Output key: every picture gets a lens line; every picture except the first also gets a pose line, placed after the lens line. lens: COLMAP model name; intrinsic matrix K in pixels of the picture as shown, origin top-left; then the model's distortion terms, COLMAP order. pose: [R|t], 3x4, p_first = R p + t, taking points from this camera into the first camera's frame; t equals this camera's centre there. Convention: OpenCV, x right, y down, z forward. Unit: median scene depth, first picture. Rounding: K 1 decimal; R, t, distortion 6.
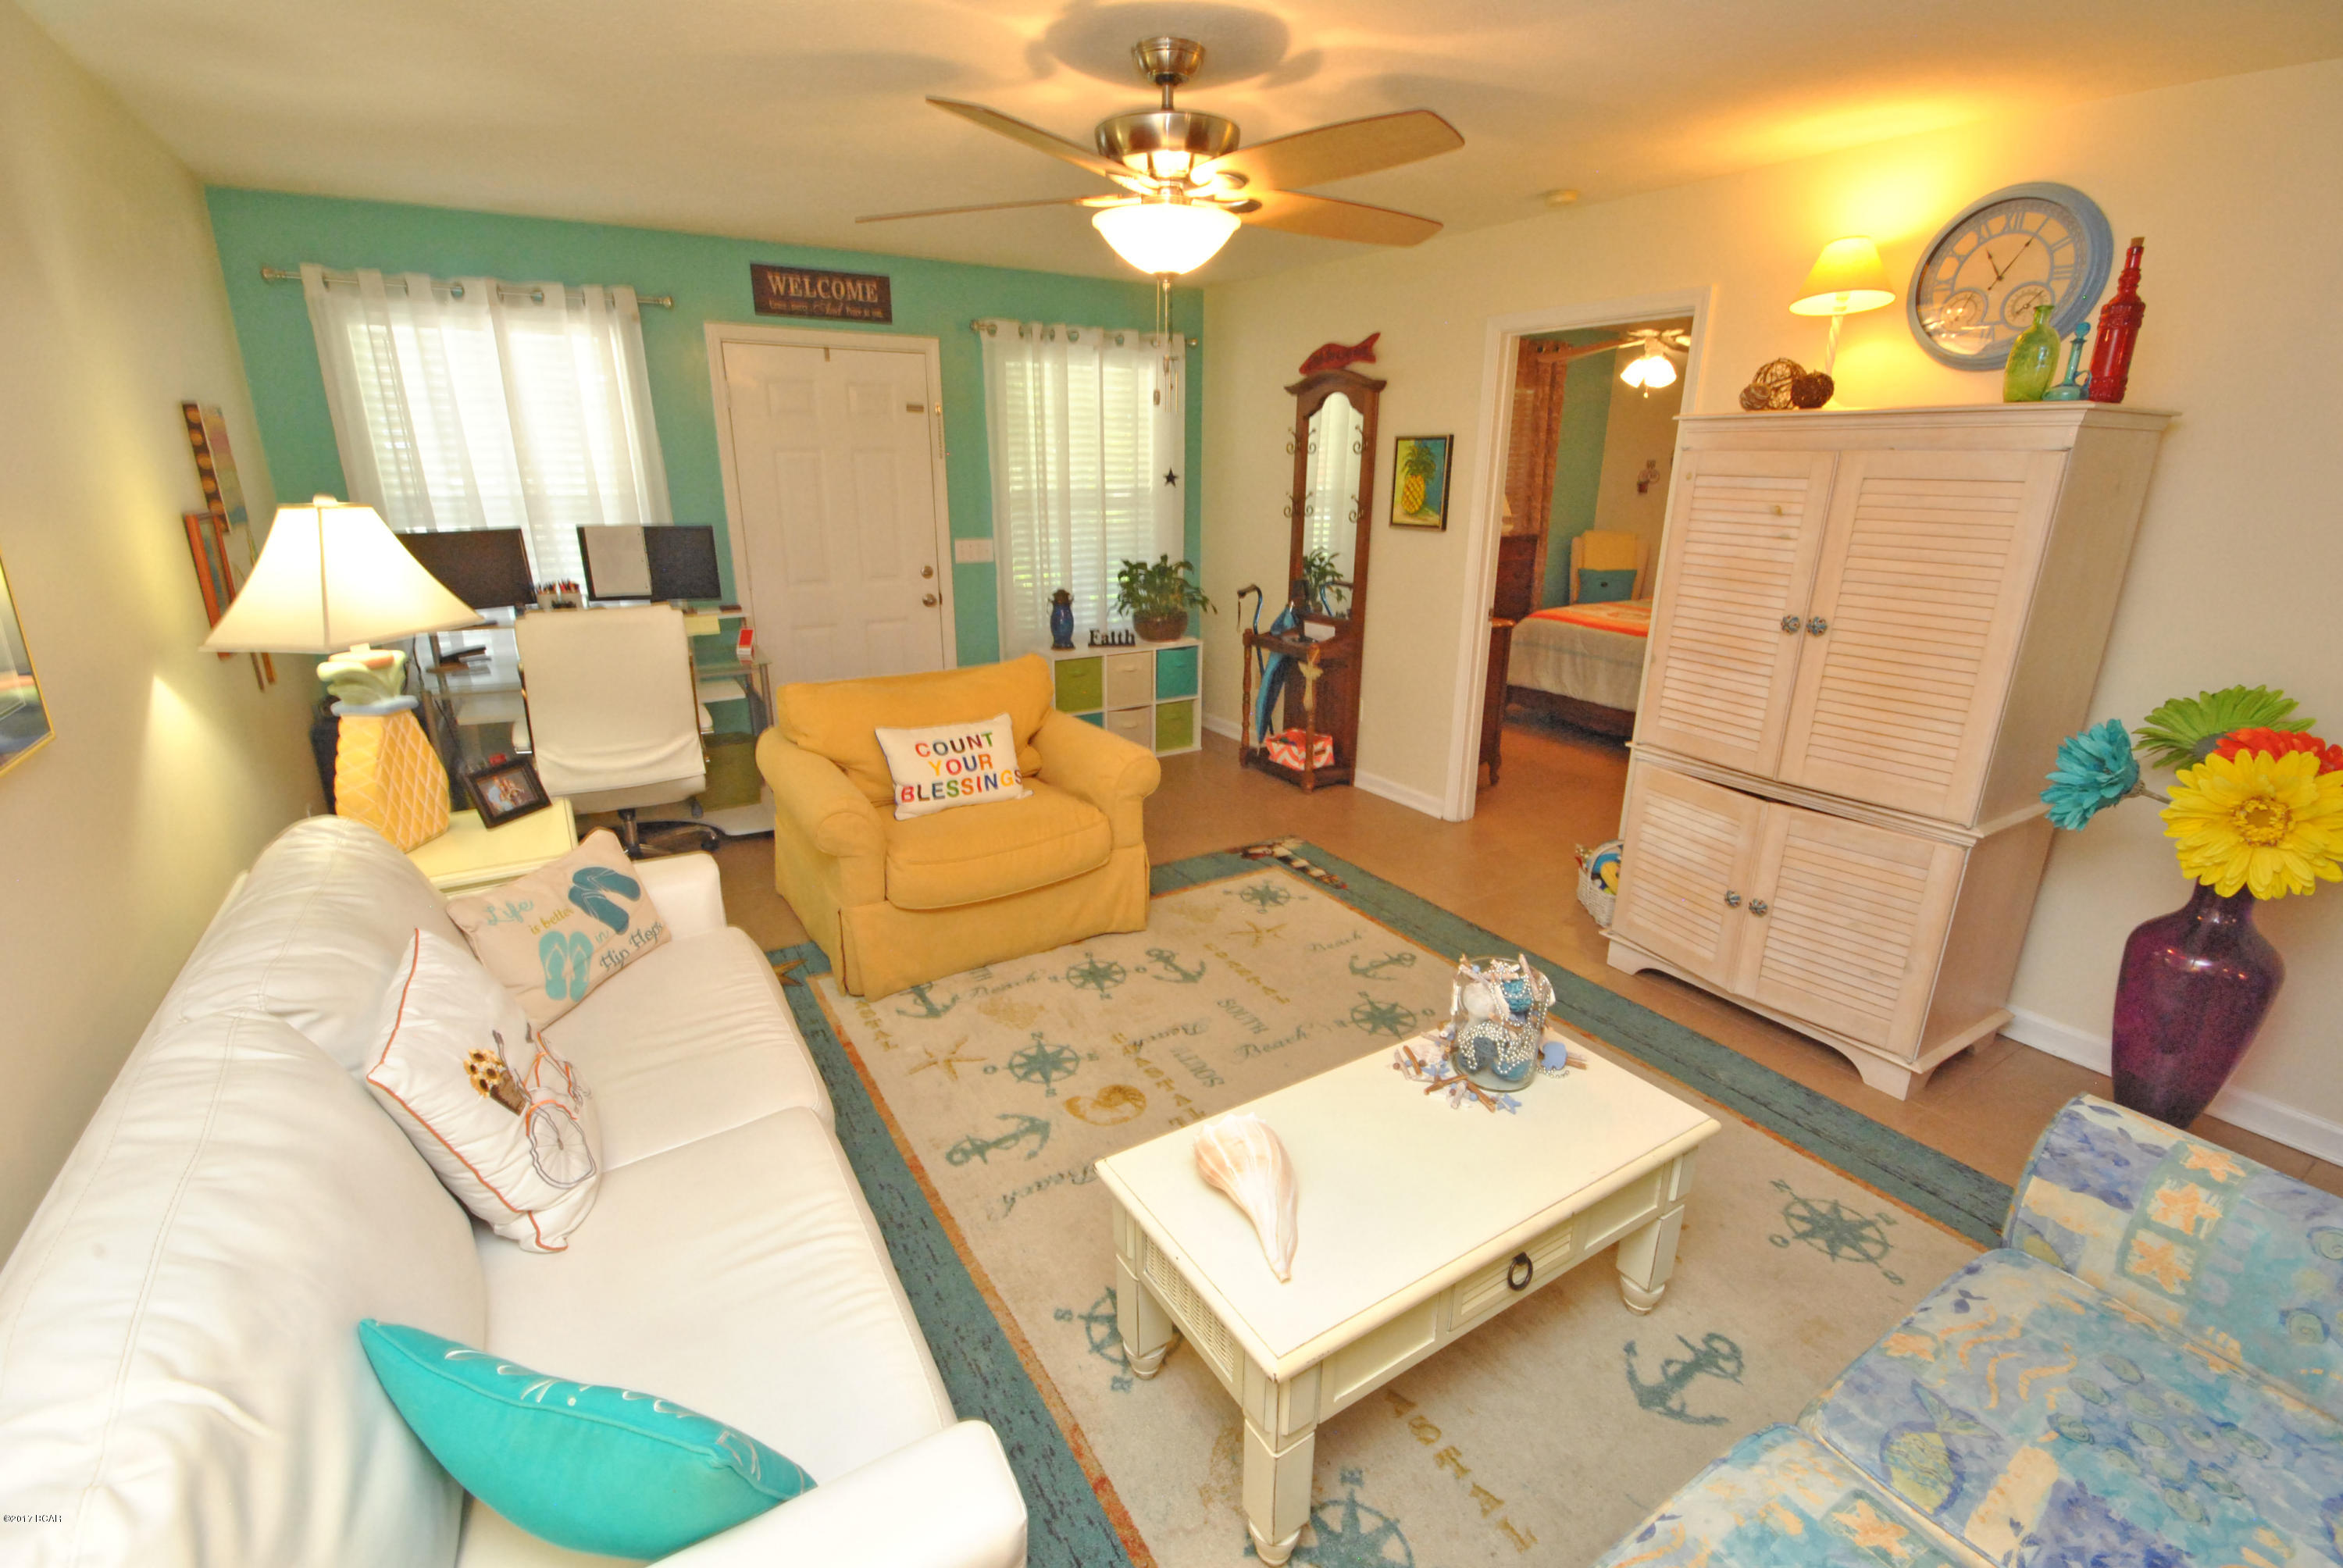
lens RADIAL K [[1034.4, 0, 1174.7], [0, 1034.4, 778.7], [0, 0, 1]] dist [0.005608, -0.007050]
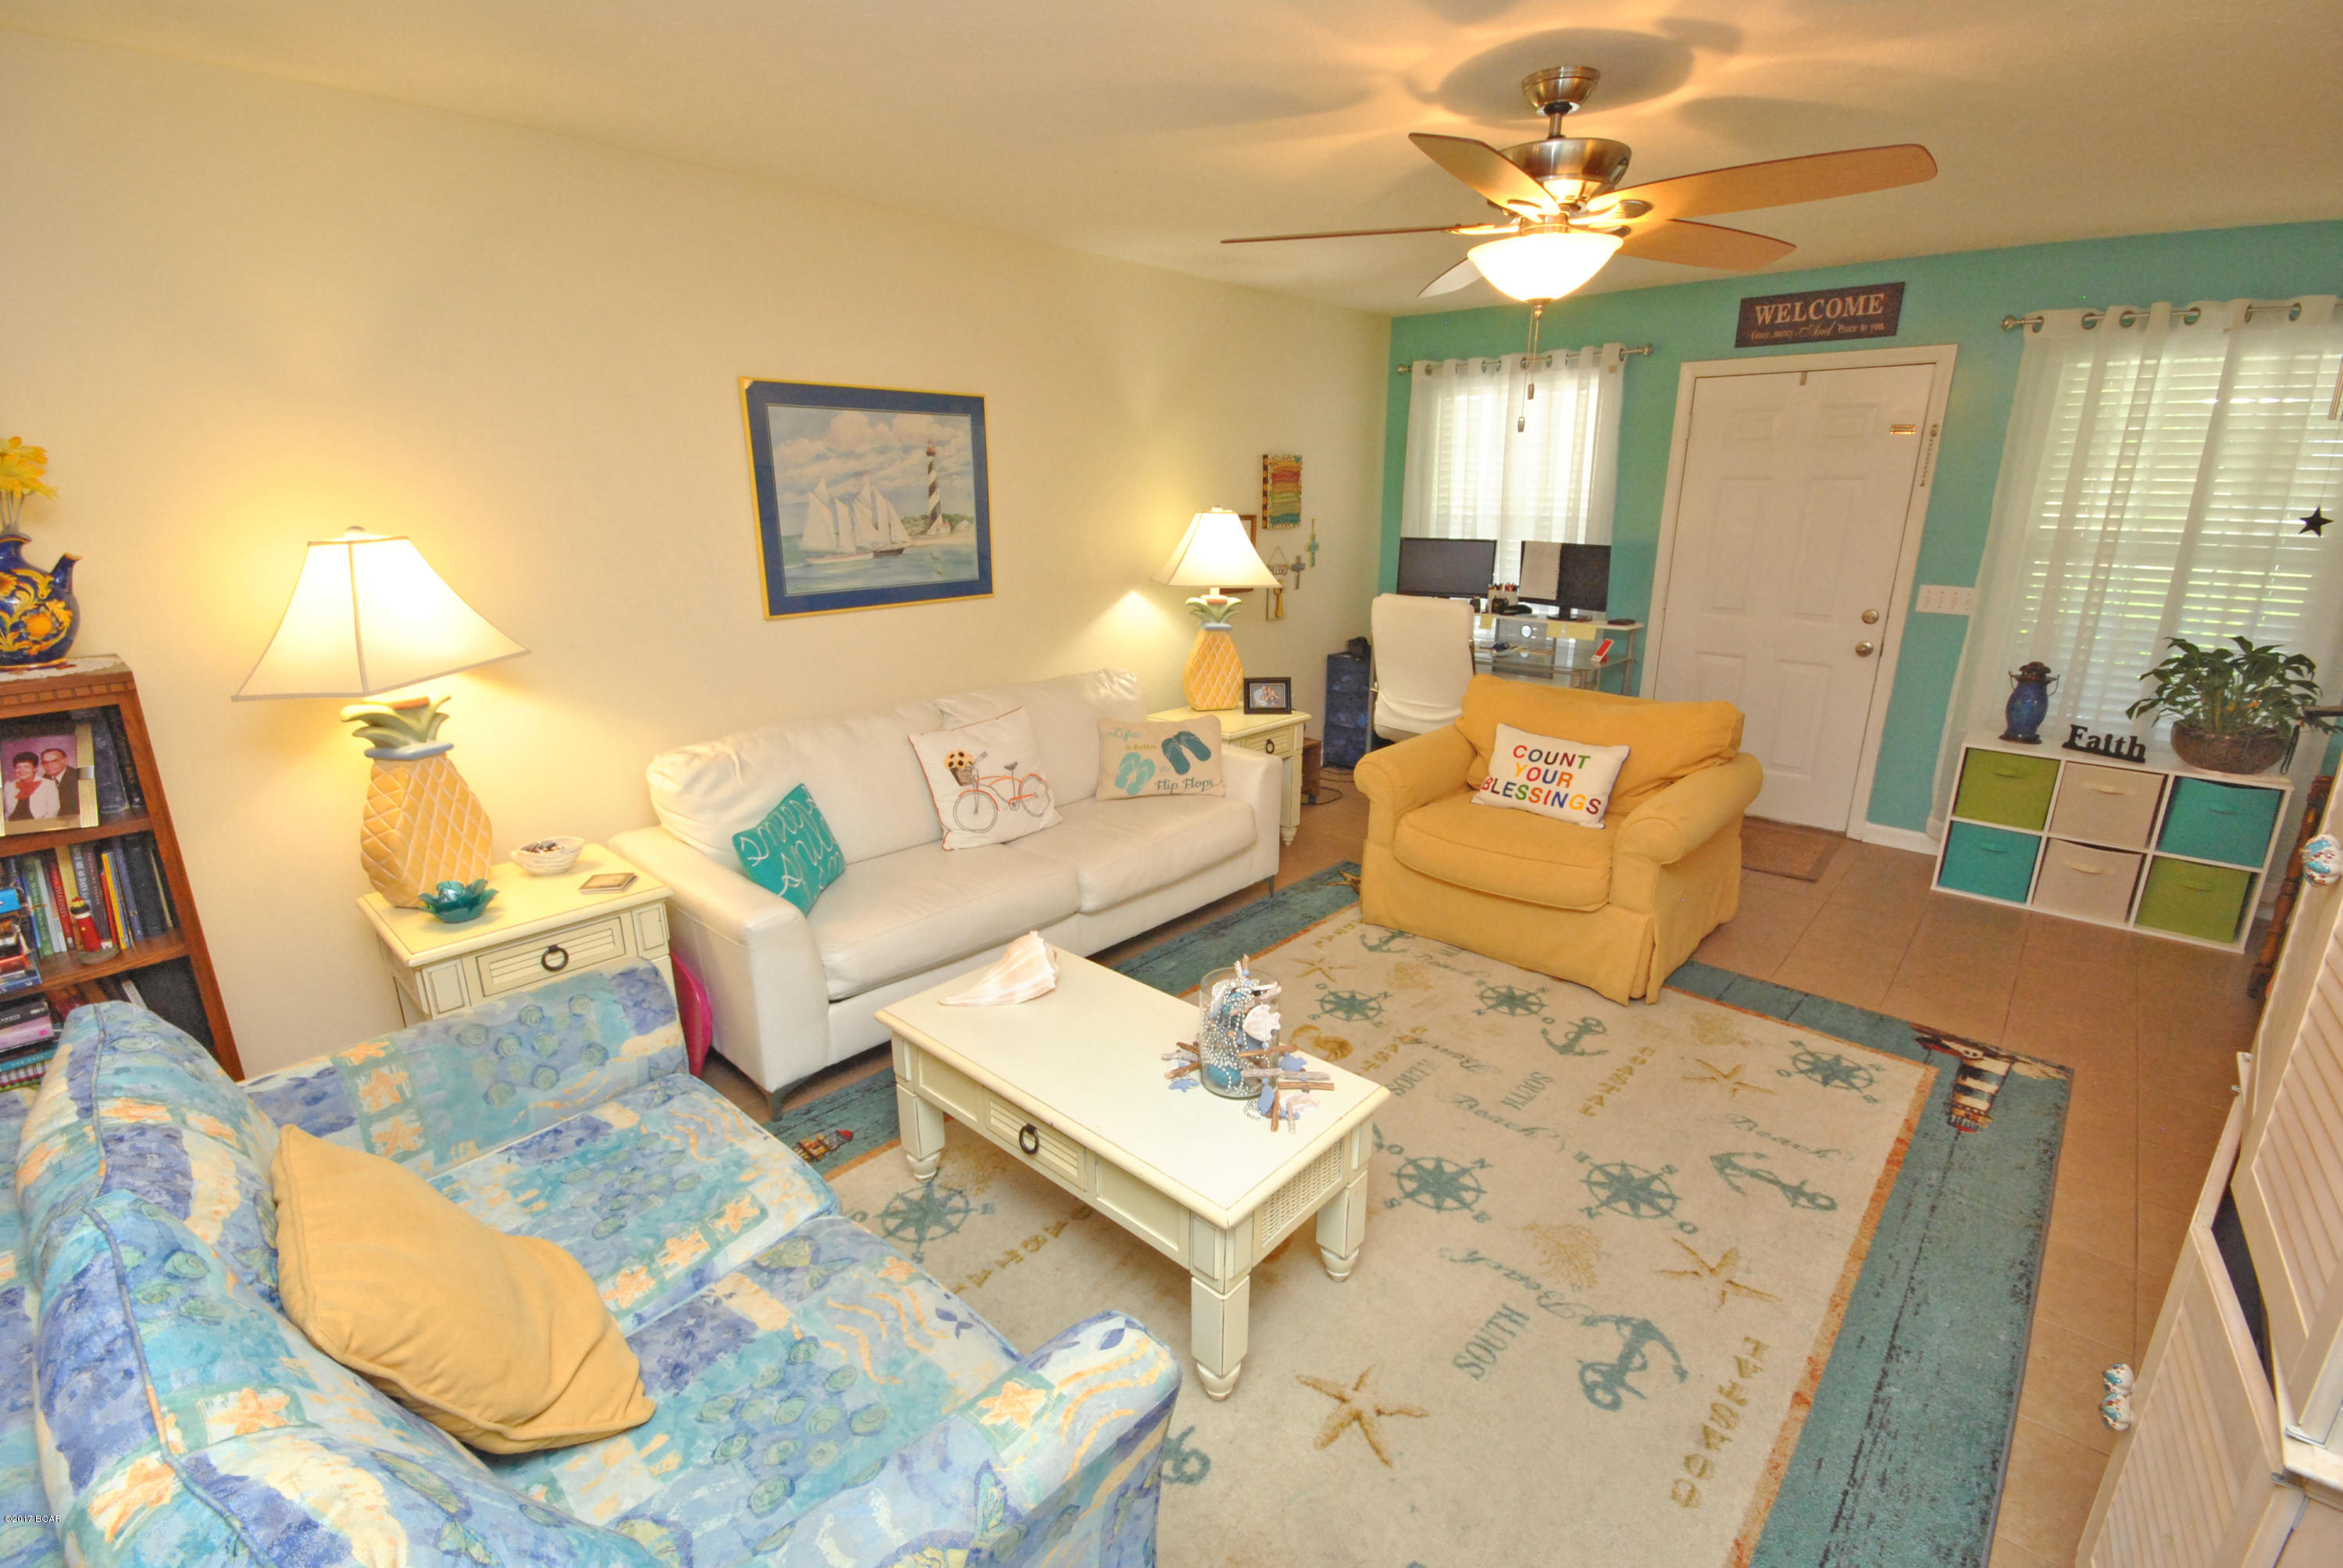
lens RADIAL K [[1034.4, 0, 1174.7], [0, 1034.4, 778.7], [0, 0, 1]] dist [0.005608, -0.007050]
pose [[0.269180, 0.260193, -0.927277, 0.677246], [-0.287050, 0.940729, 0.180640, -0.094181], [0.919318, 0.217550, 0.327914, 0.320239]]
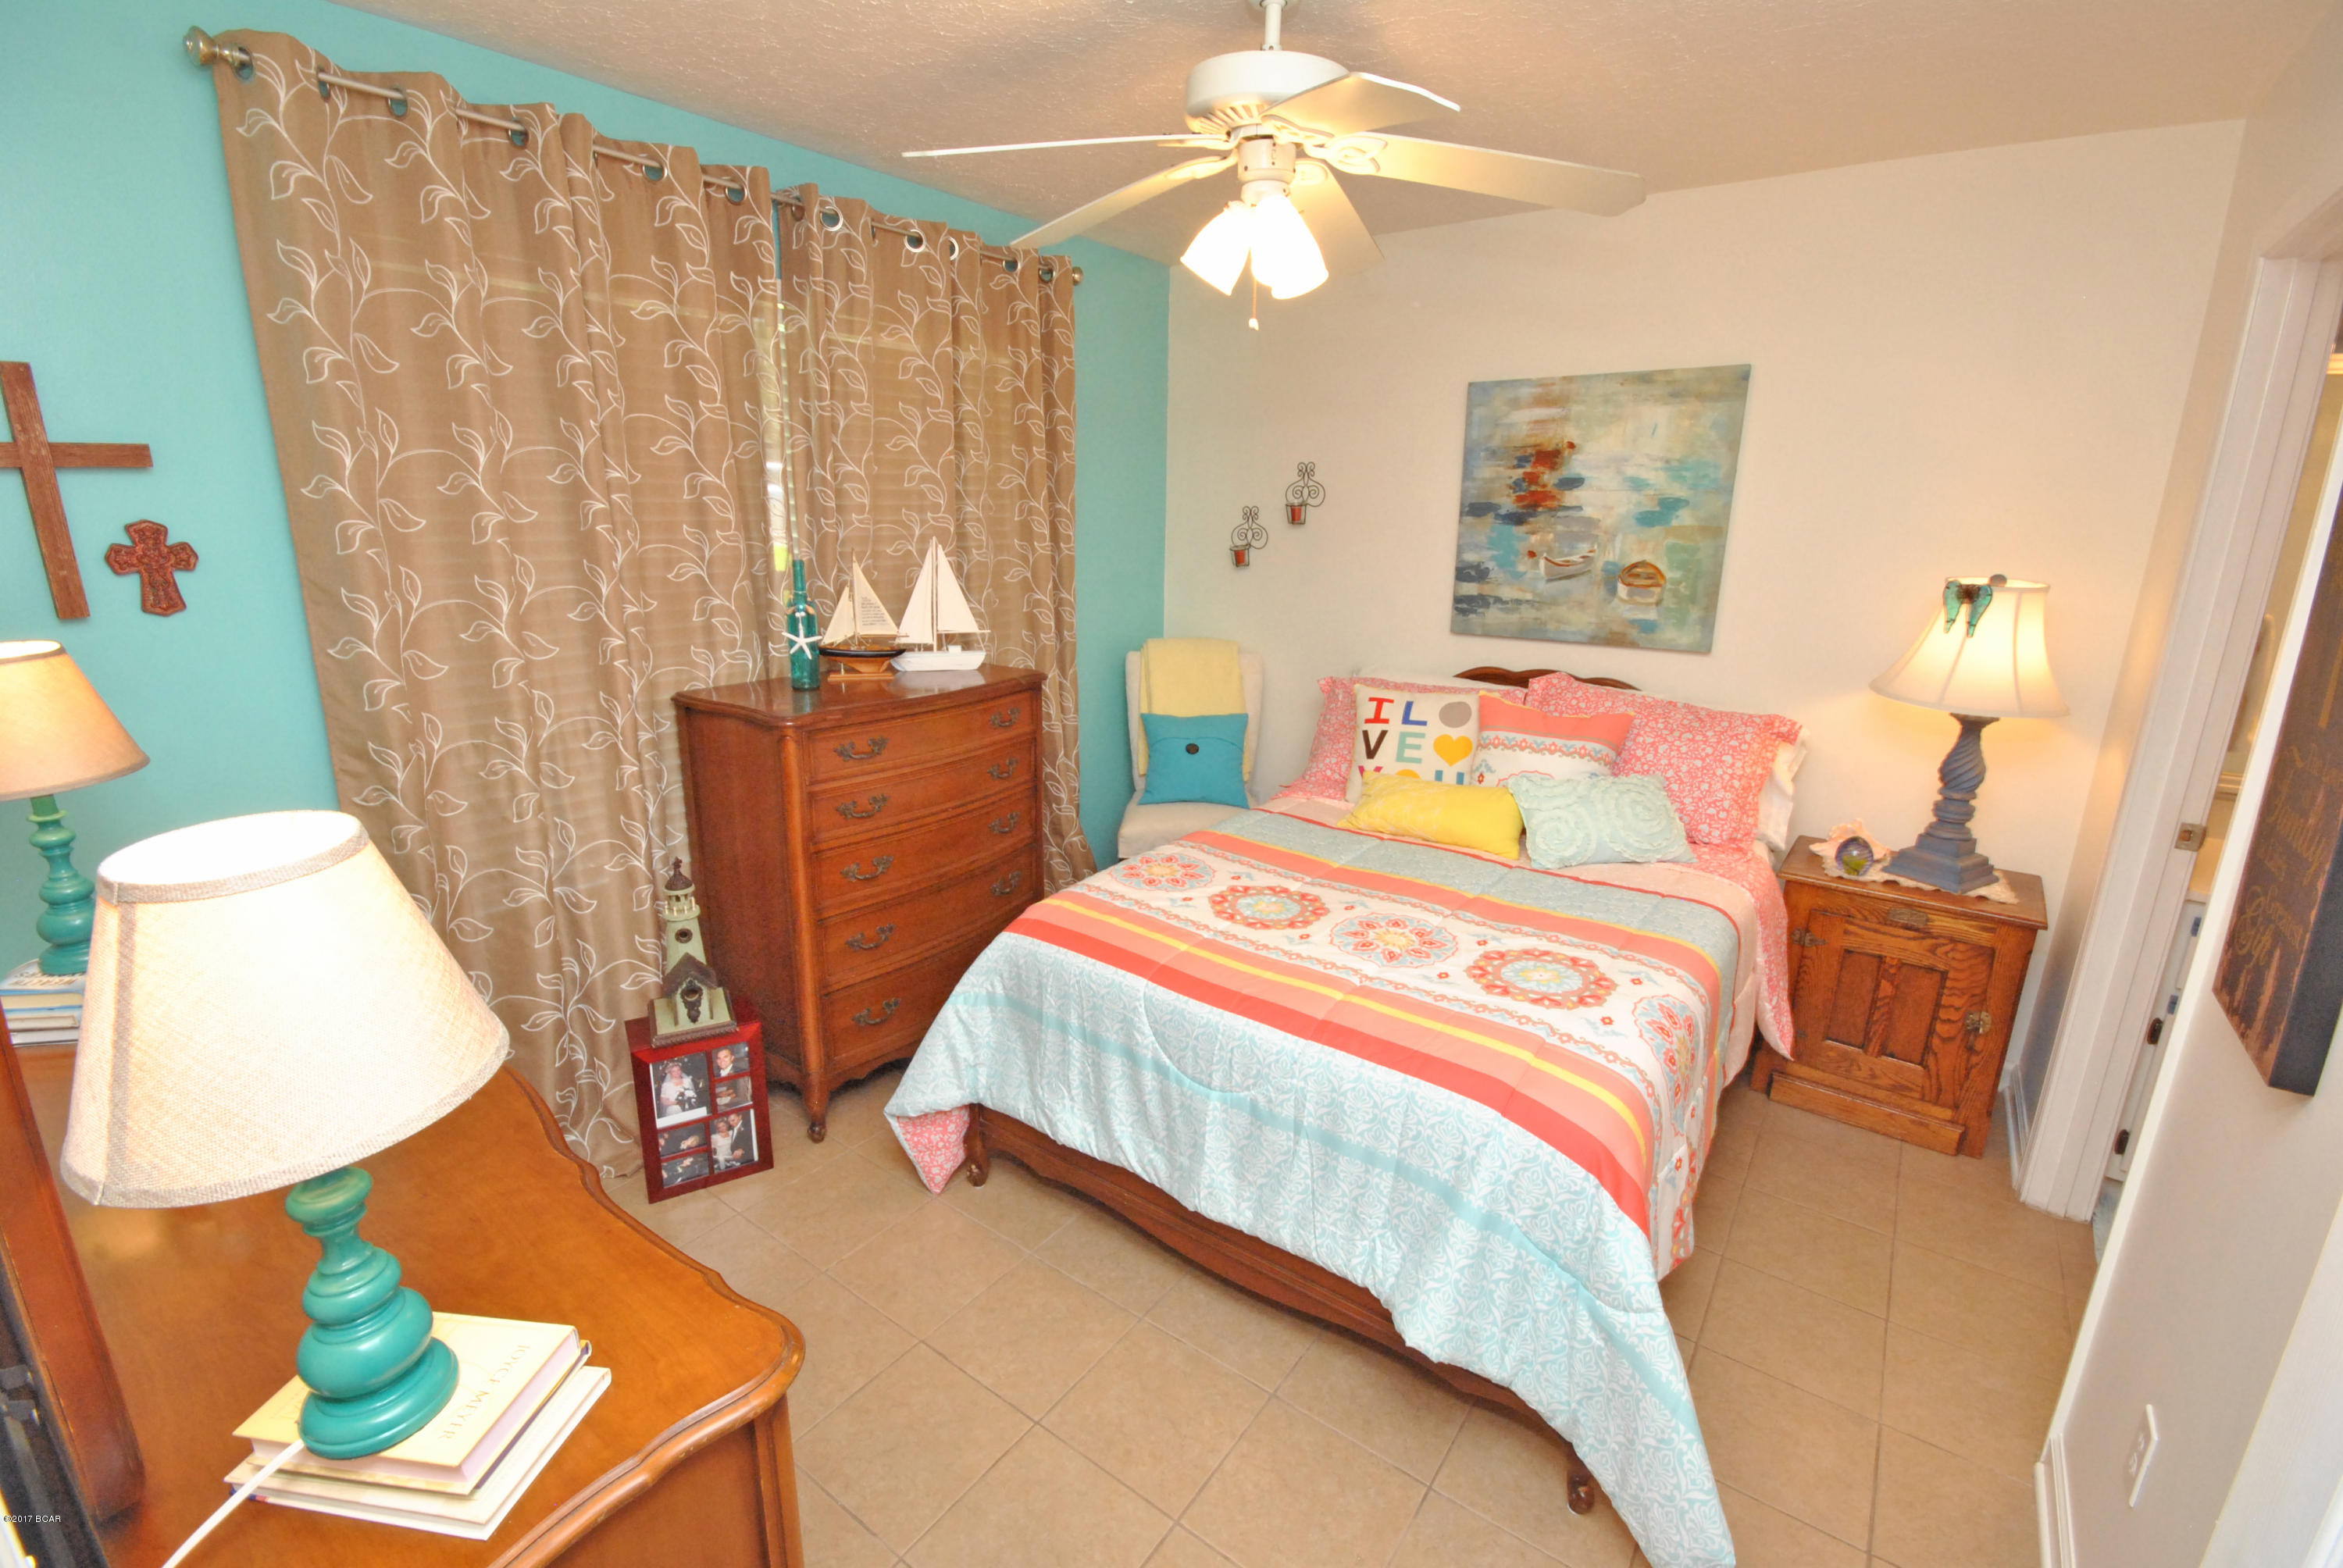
lens RADIAL K [[1034.4, 0, 1174.7], [0, 1034.4, 778.7], [0, 0, 1]] dist [0.005608, -0.007050]
pose [[0.930168, -0.082835, 0.357668, 0.487861], [0.097208, 0.995013, -0.022362, -0.352743], [-0.354032, 0.055569, 0.933581, 1.153790]]
